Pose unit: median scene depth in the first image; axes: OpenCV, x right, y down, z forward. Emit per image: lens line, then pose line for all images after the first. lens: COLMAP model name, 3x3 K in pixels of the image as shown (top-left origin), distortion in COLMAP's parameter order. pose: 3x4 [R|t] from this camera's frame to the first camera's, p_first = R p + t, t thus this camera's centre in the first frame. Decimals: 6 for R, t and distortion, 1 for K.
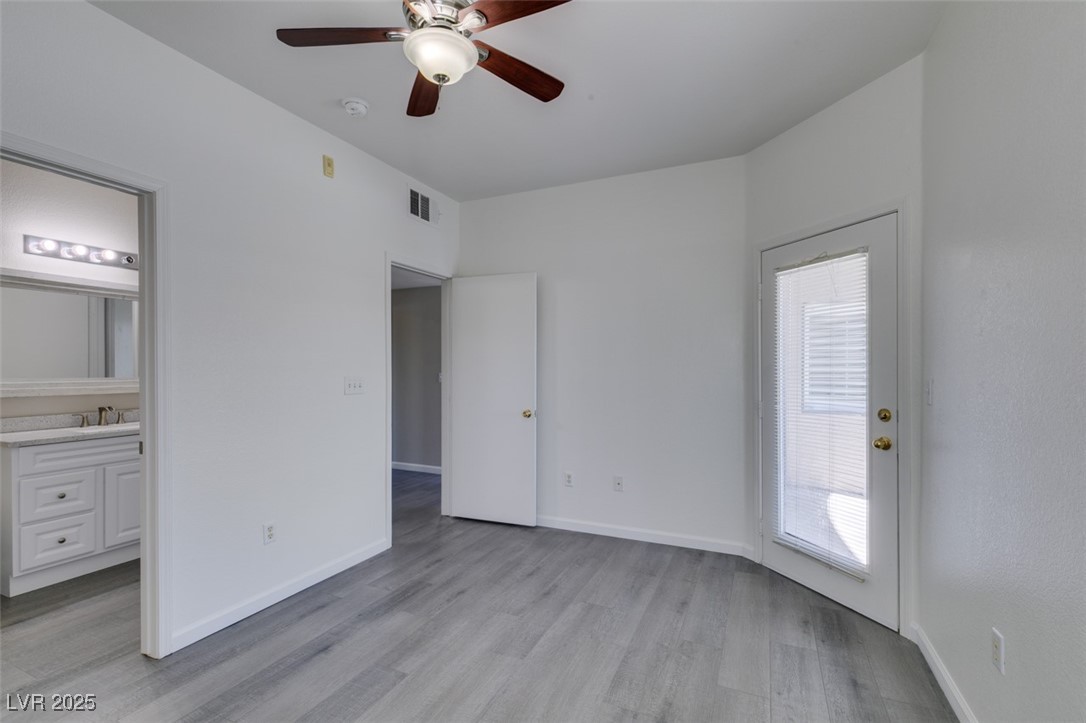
lens RADIAL K [[485.3, 0, 538.7], [0, 485.3, 365.7], [0, 0, 1]] dist [0.003741, -0.000743]
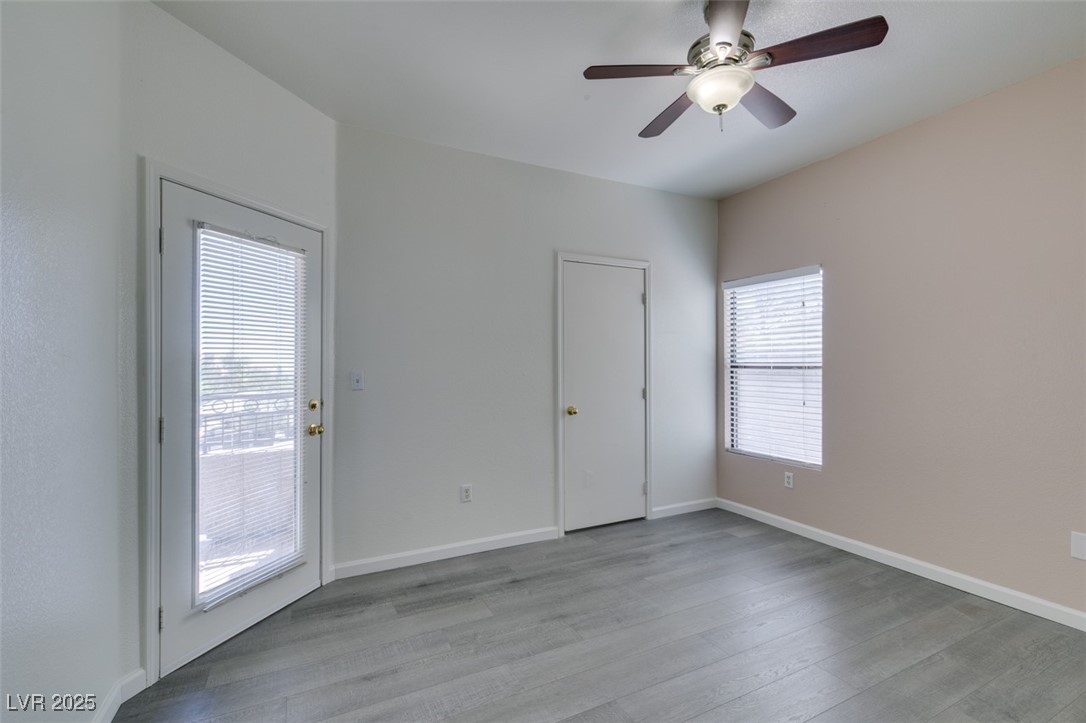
lens RADIAL K [[485.3, 0, 544.1], [0, 485.3, 362.1], [0, 0, 1]] dist [0.003741, -0.000743]
pose [[-0.786807, 0.001065, 0.617198, -0.382707], [-0.001724, 0.999991, -0.003924, 0.004952], [-0.617197, -0.004152, -0.786798, 1.440481]]
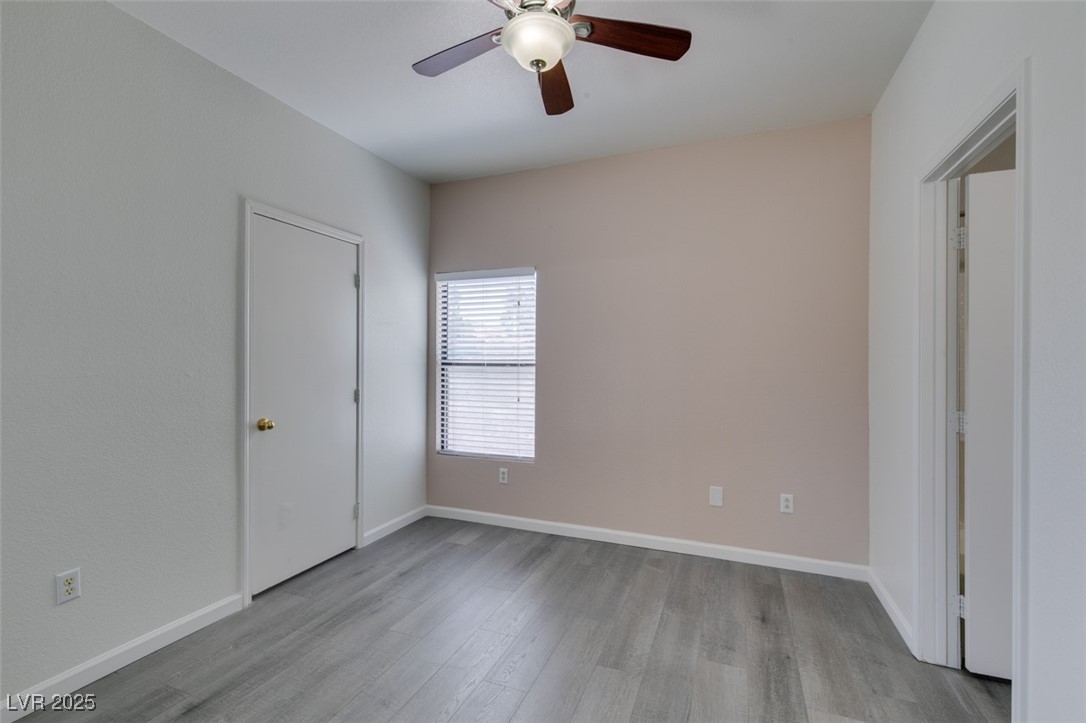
lens RADIAL K [[485.3, 0, 538.1], [0, 485.3, 360.6], [0, 0, 1]] dist [0.003741, -0.000743]
pose [[-0.998595, -0.010003, -0.052031, -0.104095], [-0.009856, 0.999947, -0.003083, 0.004595], [0.052059, -0.002566, -0.998641, 1.327107]]
